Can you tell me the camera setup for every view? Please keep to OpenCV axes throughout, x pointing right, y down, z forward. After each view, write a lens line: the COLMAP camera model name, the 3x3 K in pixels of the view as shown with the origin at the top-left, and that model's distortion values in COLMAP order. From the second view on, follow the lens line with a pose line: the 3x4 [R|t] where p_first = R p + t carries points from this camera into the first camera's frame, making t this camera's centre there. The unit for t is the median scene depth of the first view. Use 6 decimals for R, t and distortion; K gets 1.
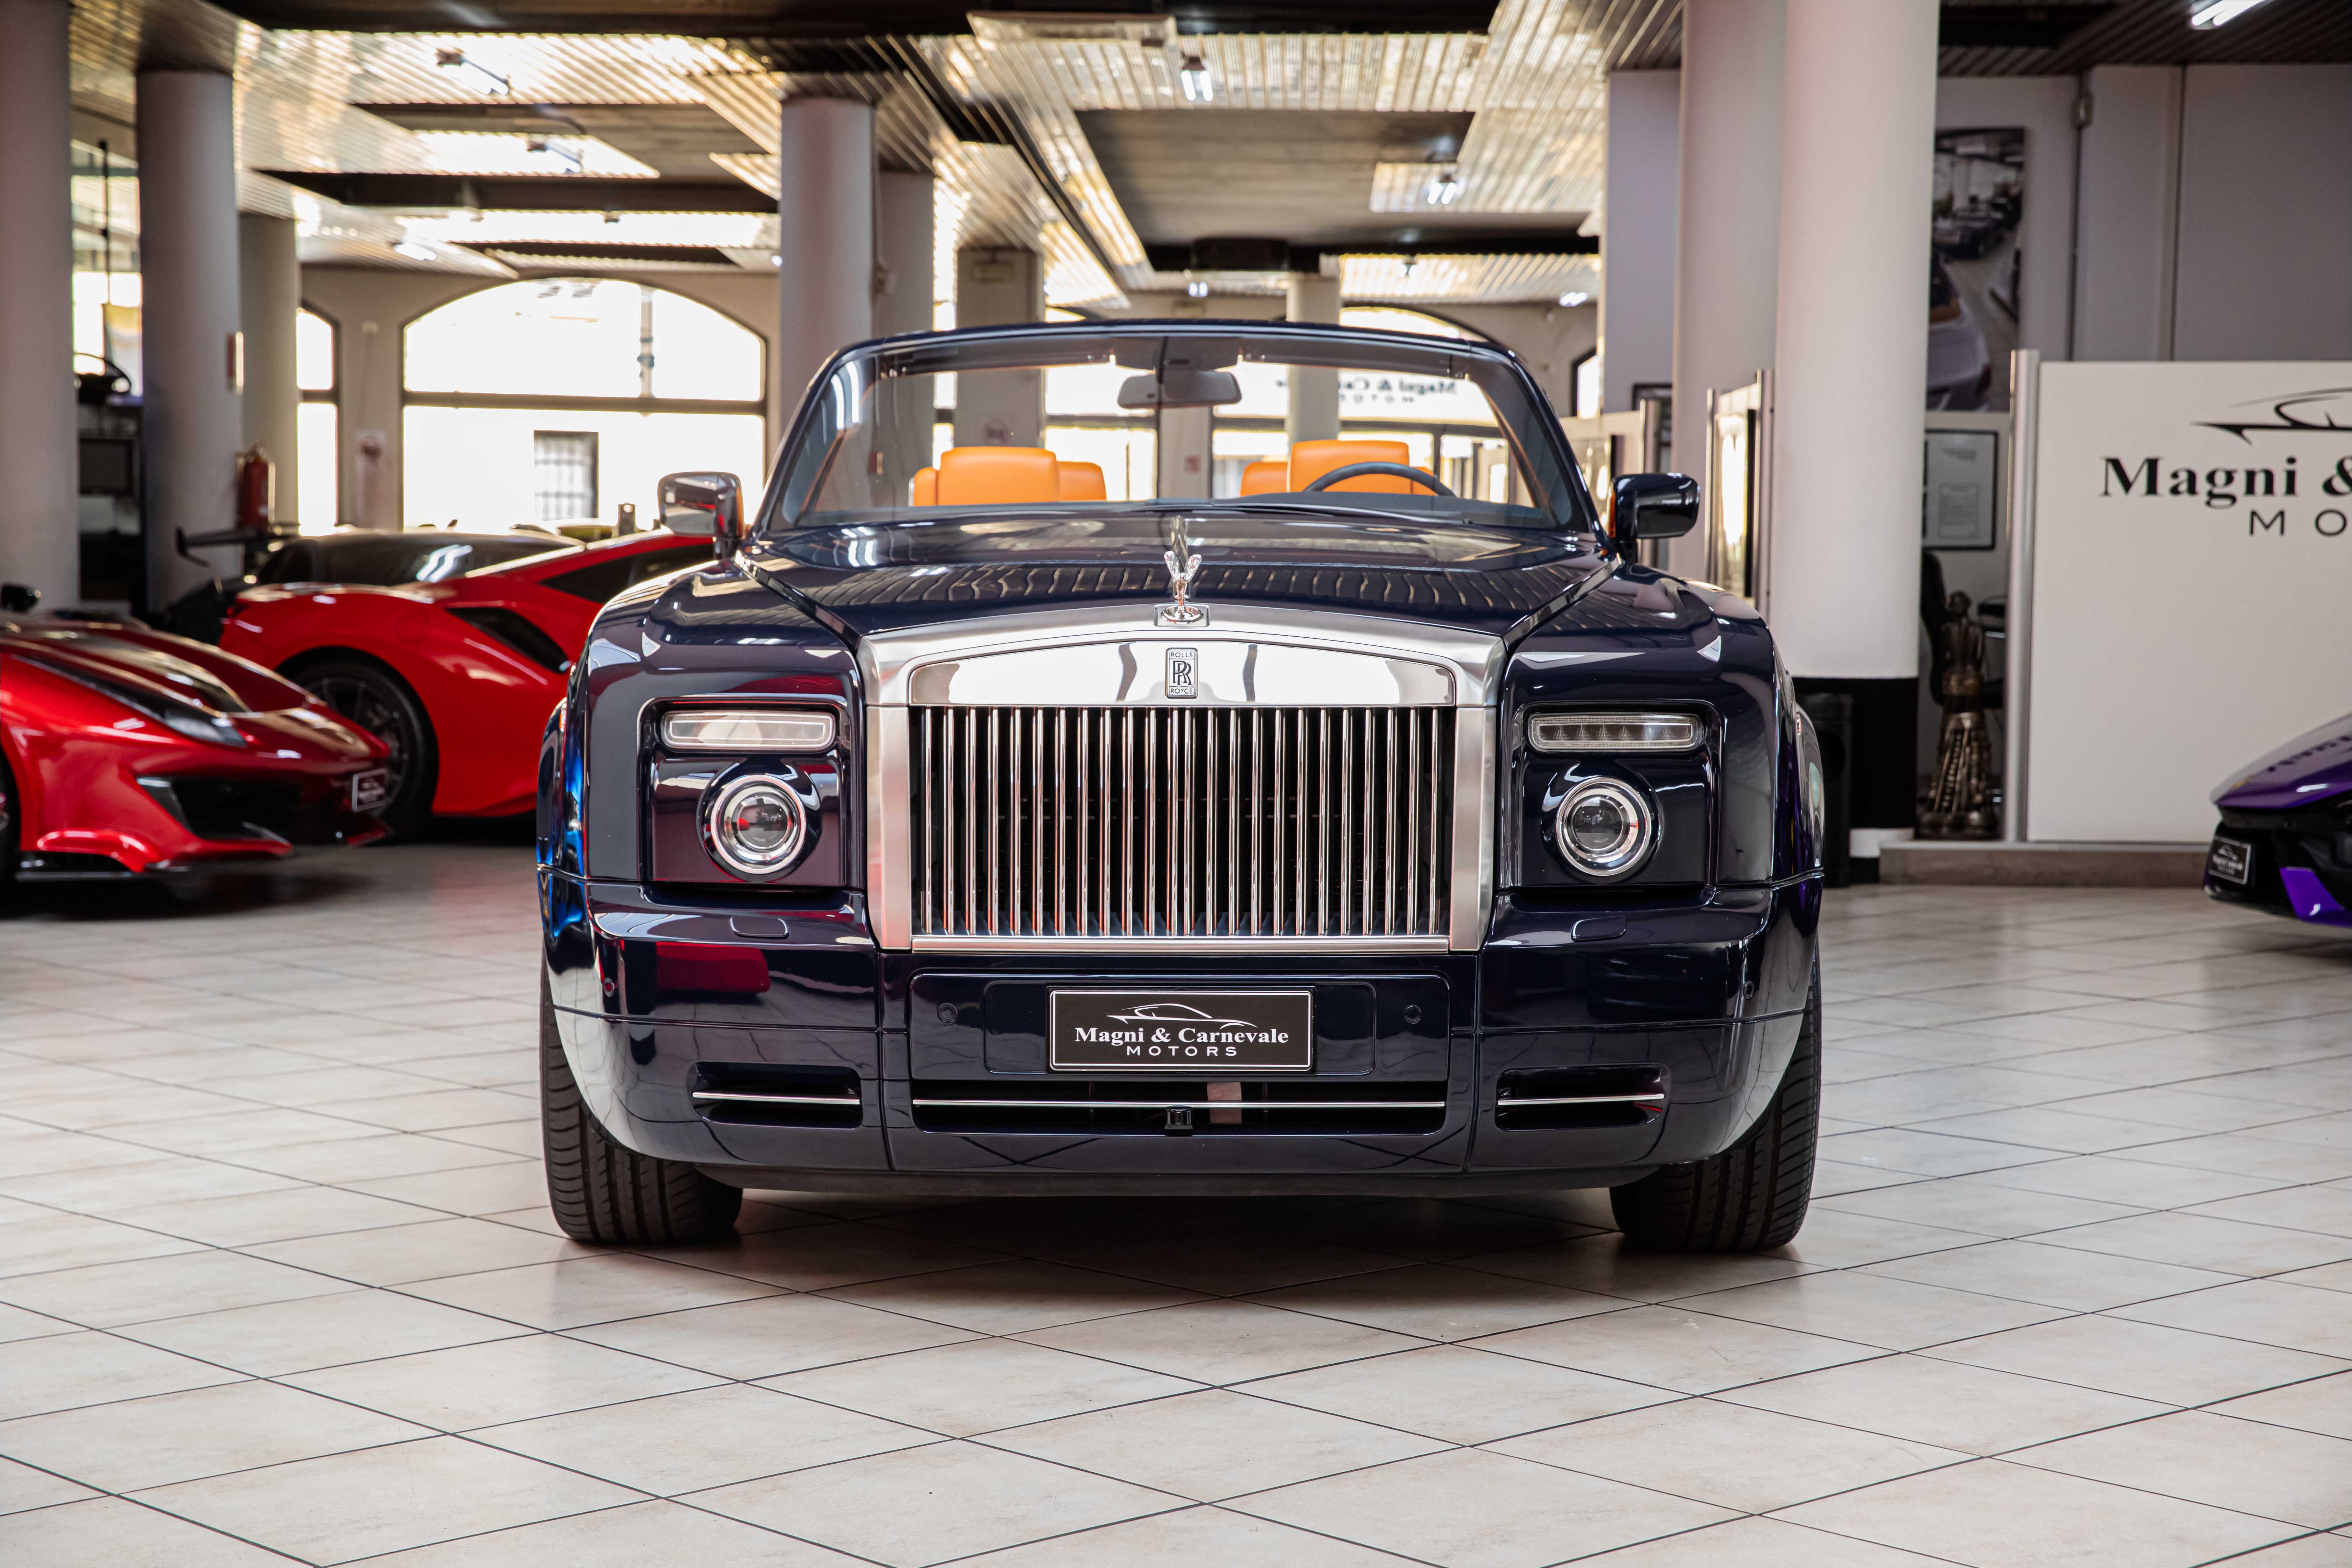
lens RADIAL K [[3890.6, 0, 1176.0], [0, 3890.6, 784.0], [0, 0, 1]] dist [0.161159, 0.144659]
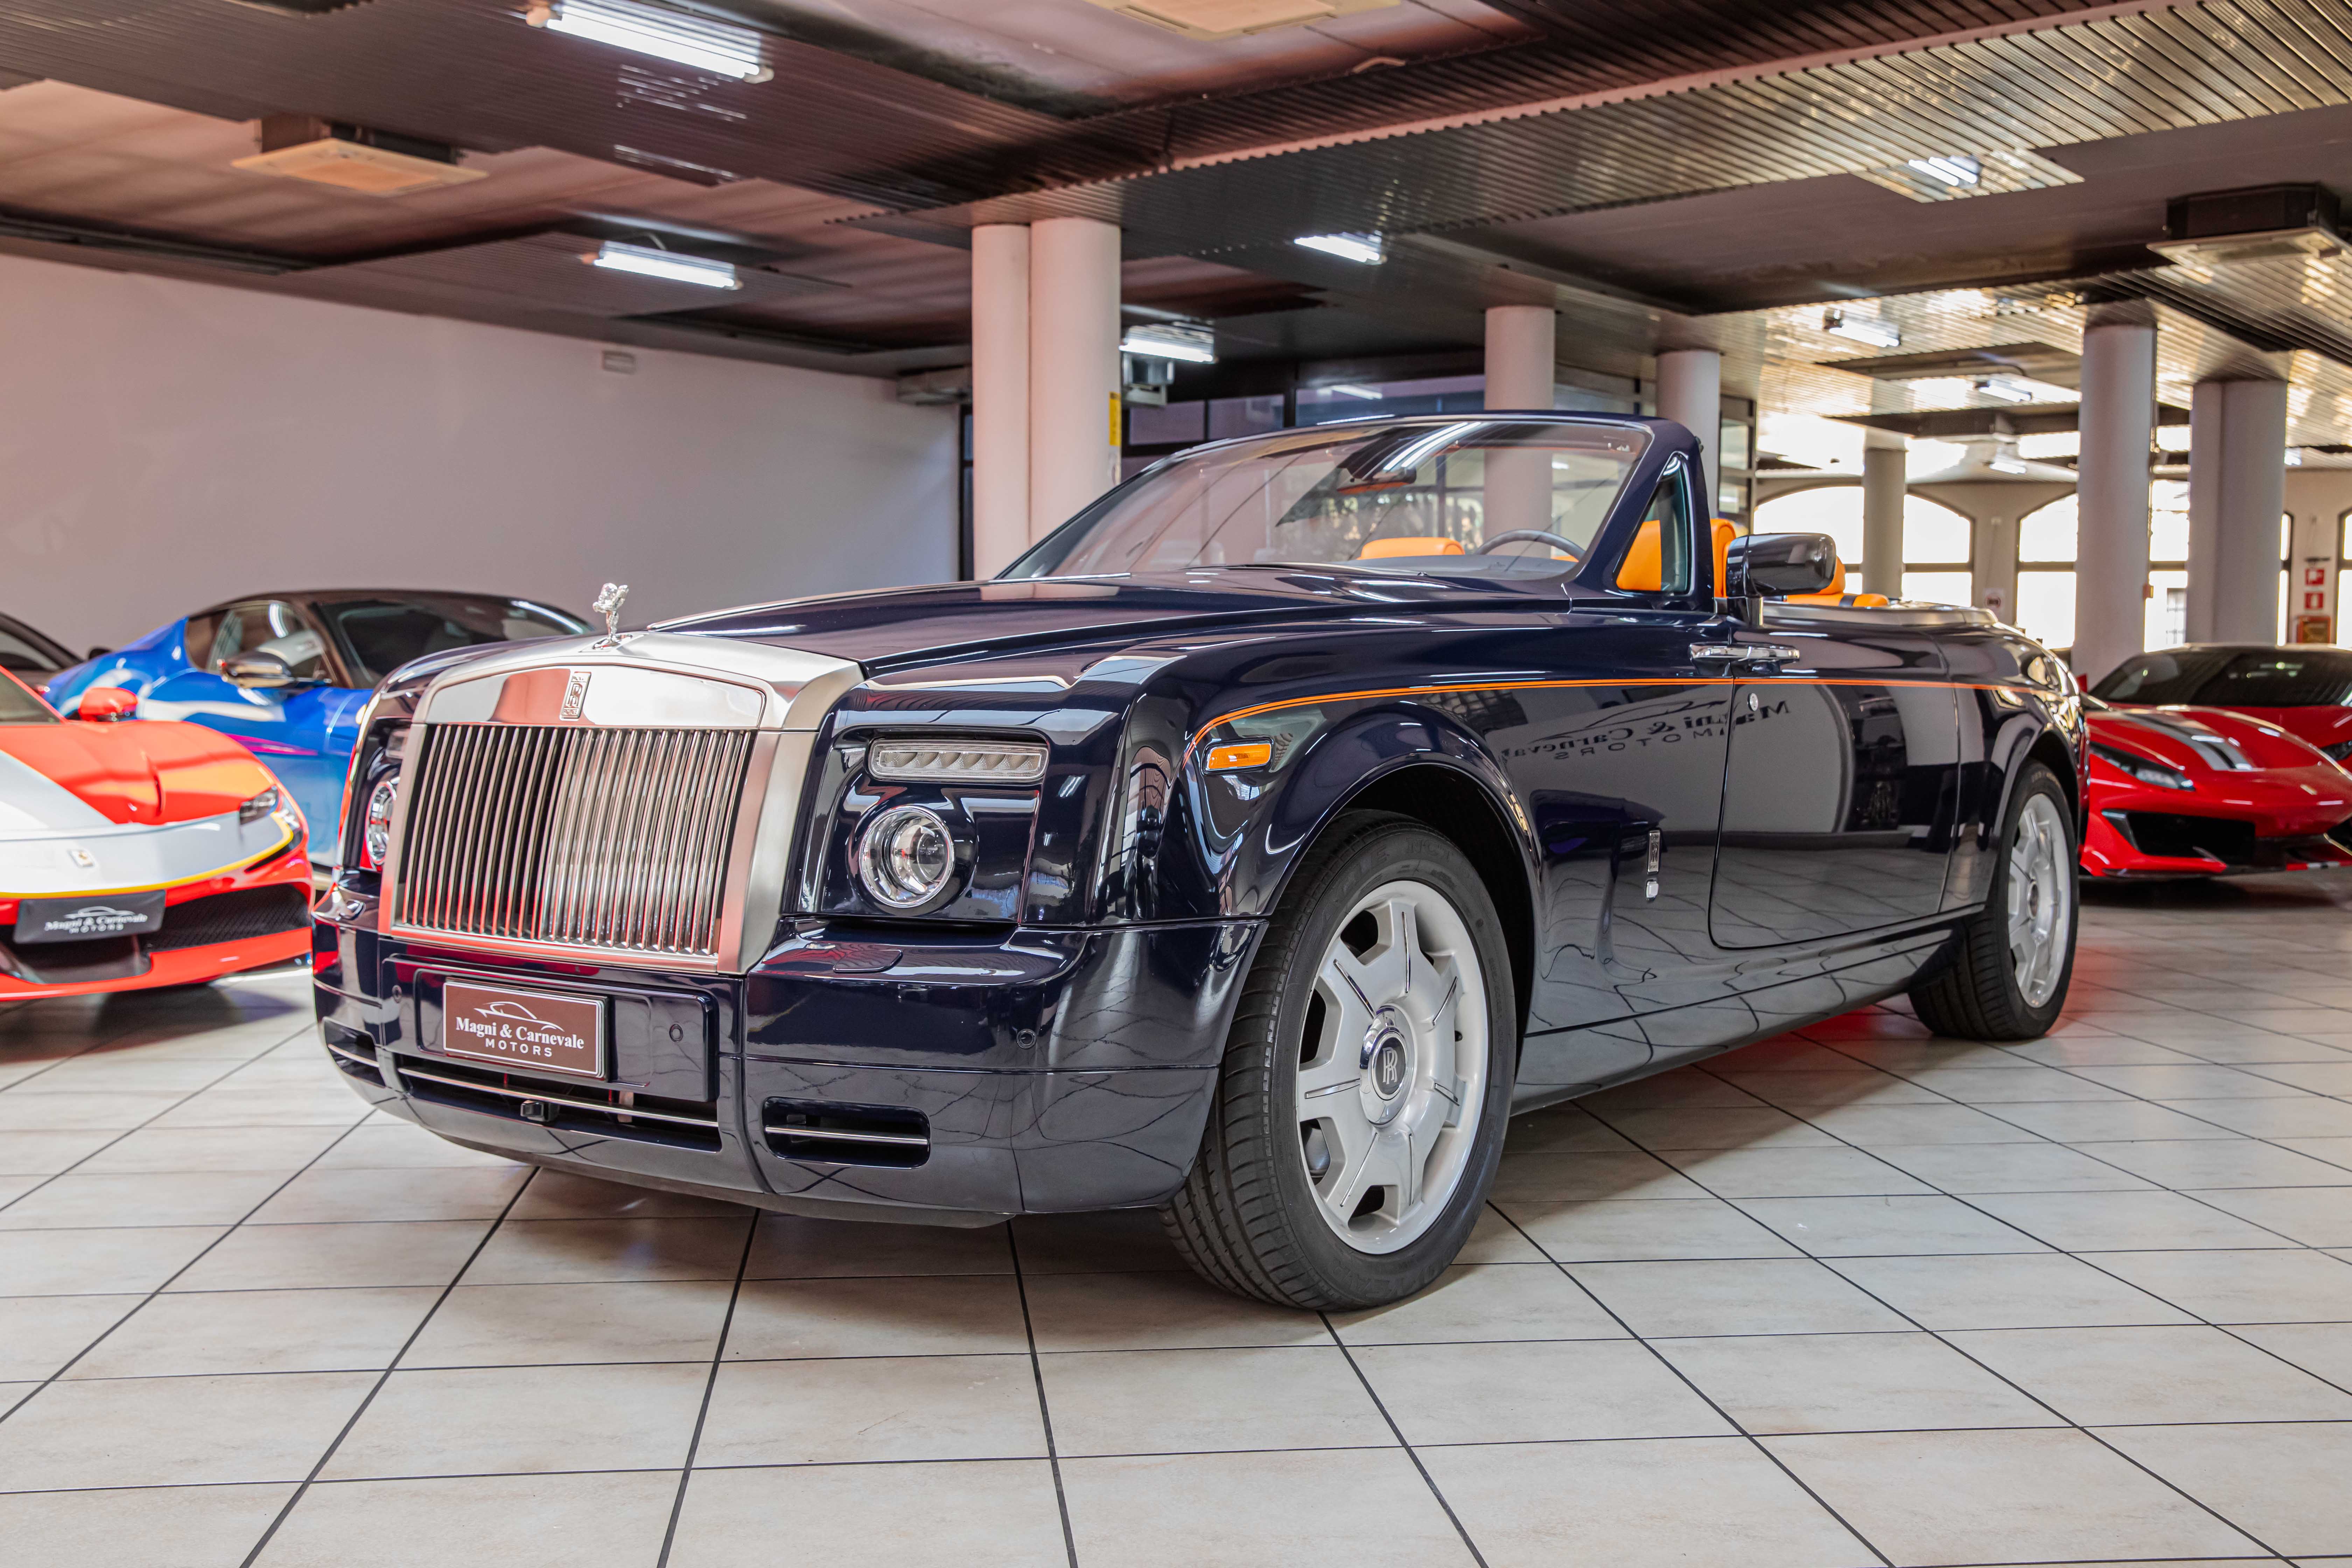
lens RADIAL K [[2335.7, 0, 1176.0], [0, 2335.7, 784.0], [0, 0, 1]] dist [0.009285, 0.020898]
pose [[0.801254, 0.026508, -0.597737, 0.141385], [-0.035355, 0.999370, -0.003073, -0.002150], [0.597279, 0.023595, 0.801686, 0.158729]]
